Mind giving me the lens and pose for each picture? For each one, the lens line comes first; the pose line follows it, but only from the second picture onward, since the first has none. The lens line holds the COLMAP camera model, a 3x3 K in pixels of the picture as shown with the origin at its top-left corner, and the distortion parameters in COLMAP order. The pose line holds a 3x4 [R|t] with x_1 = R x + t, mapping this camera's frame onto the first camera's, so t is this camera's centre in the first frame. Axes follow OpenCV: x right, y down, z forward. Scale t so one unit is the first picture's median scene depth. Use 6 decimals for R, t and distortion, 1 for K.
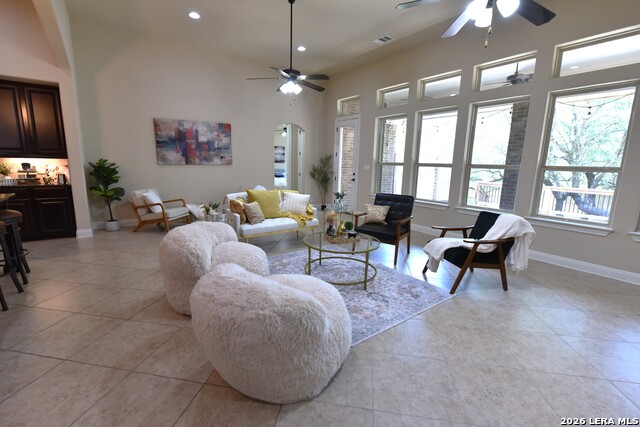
lens RADIAL K [[282.6, 0, 321.0], [0, 282.6, 212.0], [0, 0, 1]] dist [-0.002718, -0.000113]
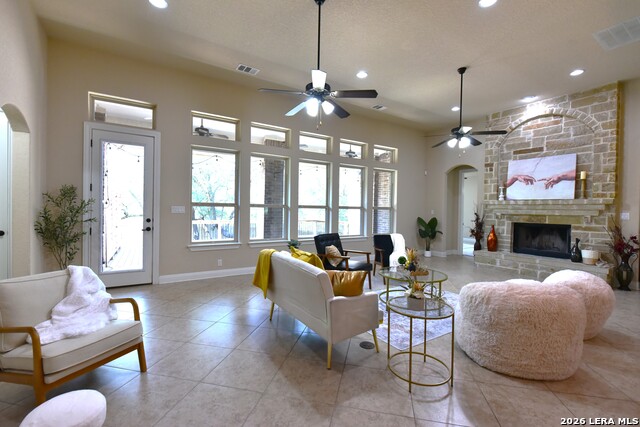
lens RADIAL K [[282.6, 0, 321.0], [0, 282.6, 212.0], [0, 0, 1]] dist [-0.002718, -0.000113]
pose [[0.054845, -0.036917, 0.997812, -0.744905], [0.156661, 0.987258, 0.027915, -0.163265], [-0.986128, 0.154787, 0.059930, 0.856427]]
